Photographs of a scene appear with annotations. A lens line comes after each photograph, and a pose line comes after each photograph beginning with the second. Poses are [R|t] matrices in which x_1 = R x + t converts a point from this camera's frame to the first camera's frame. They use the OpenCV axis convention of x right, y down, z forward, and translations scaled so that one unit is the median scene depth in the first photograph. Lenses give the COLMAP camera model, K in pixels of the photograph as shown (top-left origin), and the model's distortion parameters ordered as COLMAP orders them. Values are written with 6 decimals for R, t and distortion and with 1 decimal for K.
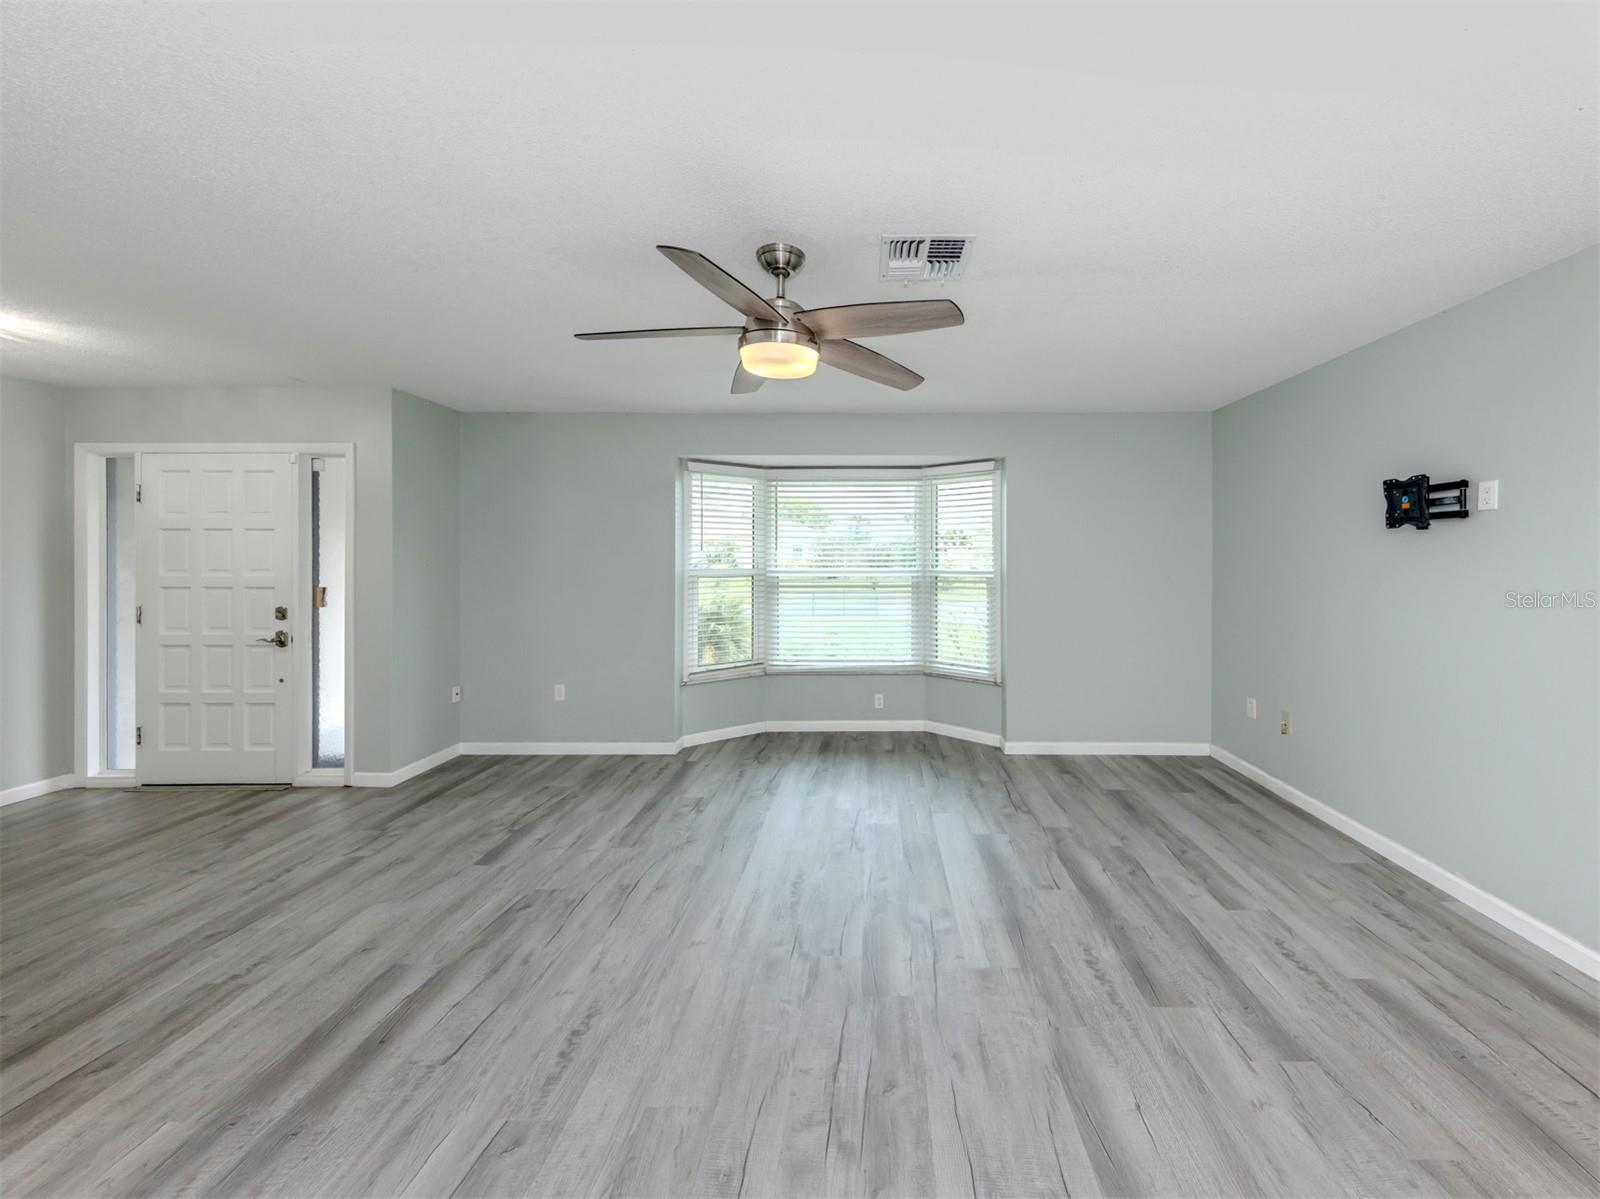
lens RADIAL K [[592.5, 0, 874.1], [0, 592.5, 567.7], [0, 0, 1]] dist [0.004669, -0.000157]
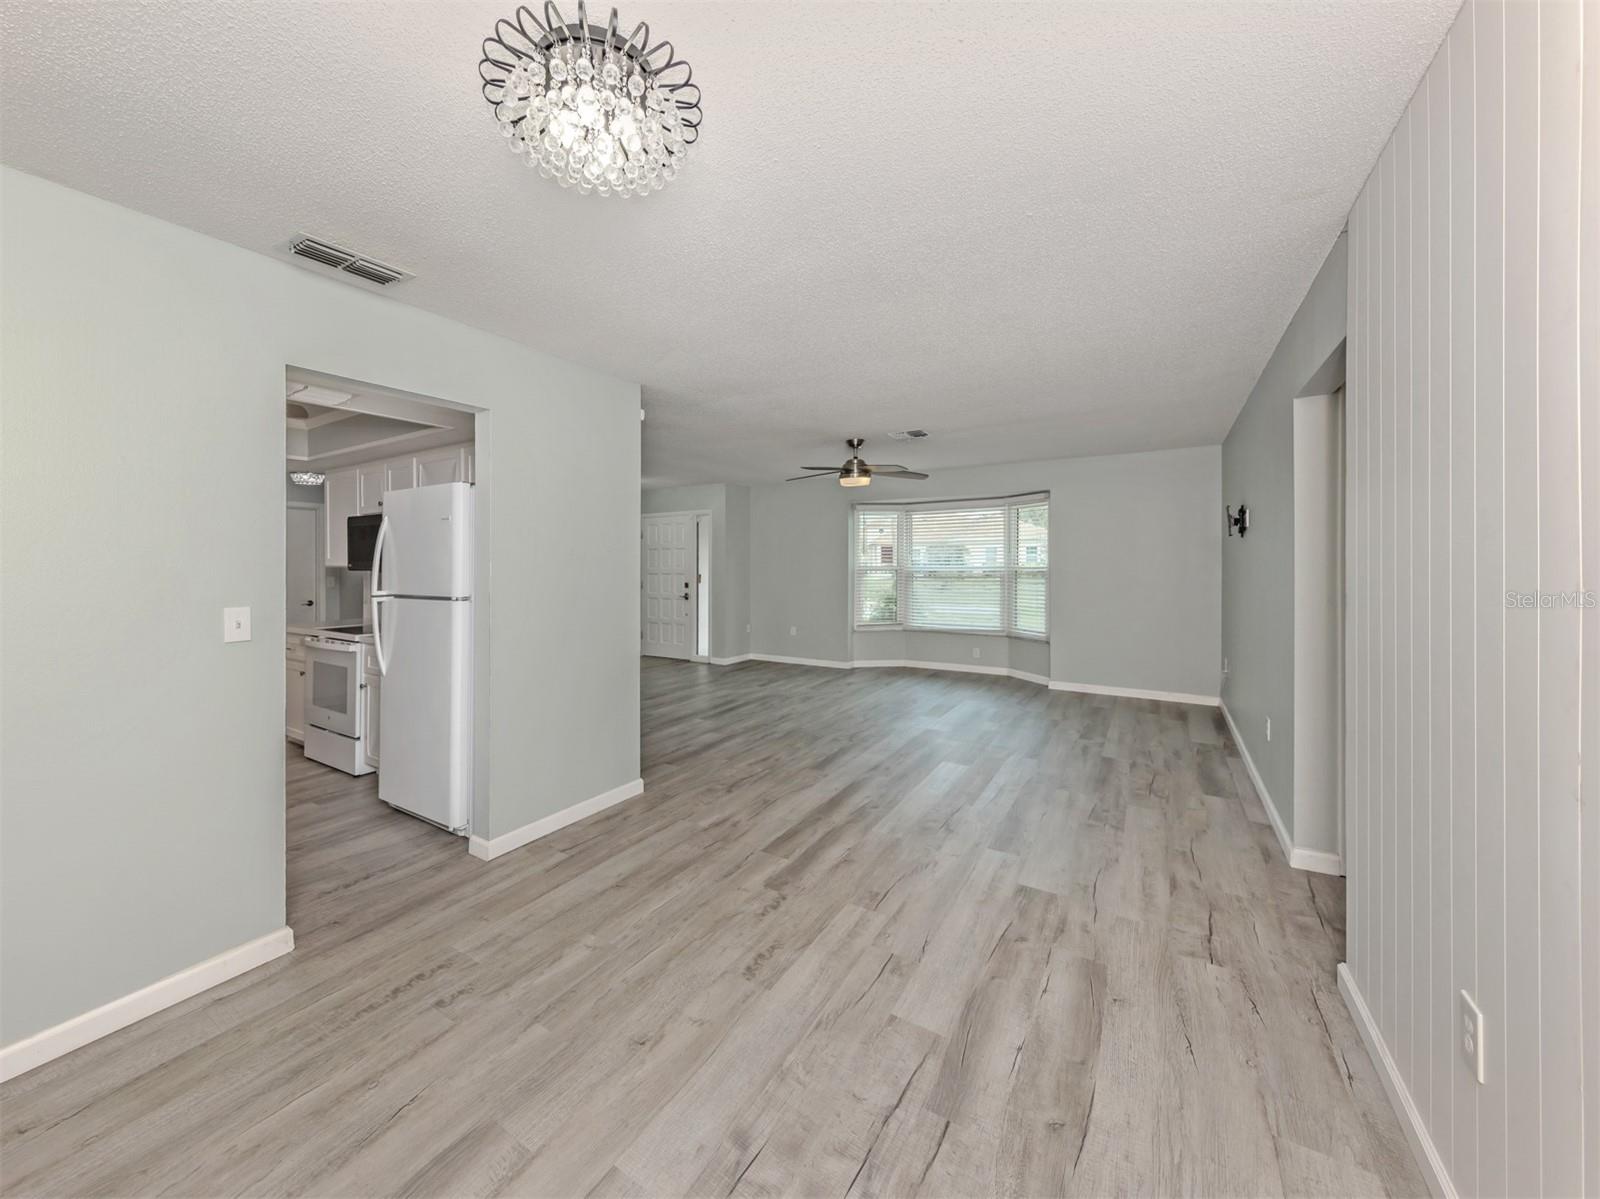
lens RADIAL K [[603.1, 0, 768.1], [0, 603.1, 561.1], [0, 0, 1]] dist [0.007236, -0.000088]
pose [[0.841066, -0.007035, -0.540887, 0.661106], [-0.002599, 0.999851, -0.017045, 0.028127], [0.540927, 0.015741, 0.840922, -0.987345]]
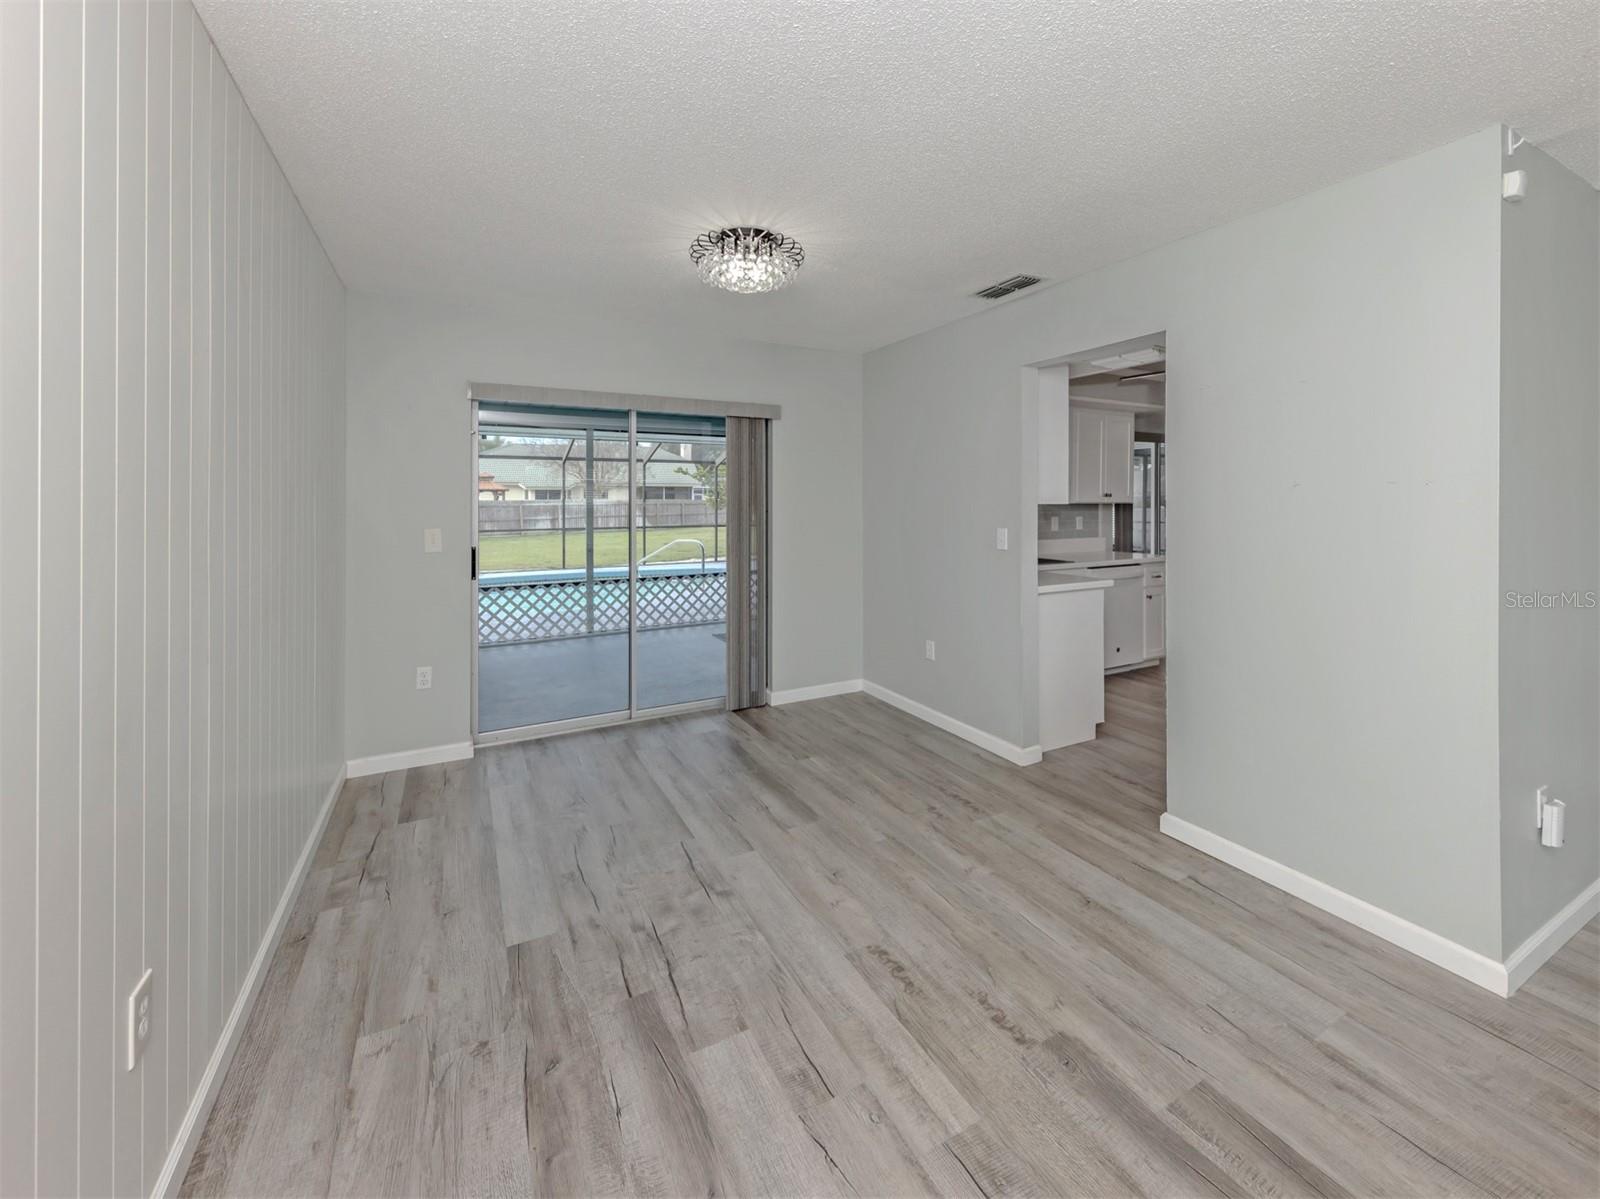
lens RADIAL K [[639.2, 0, 793.9], [0, 639.2, 500.6], [0, 0, 1]] dist [0.002342, -0.000118]
pose [[-0.885167, 0.001254, -0.465272, 0.655655], [-0.008505, 0.999786, 0.018874, 0.001604], [0.465196, 0.020664, -0.884967, 0.149457]]
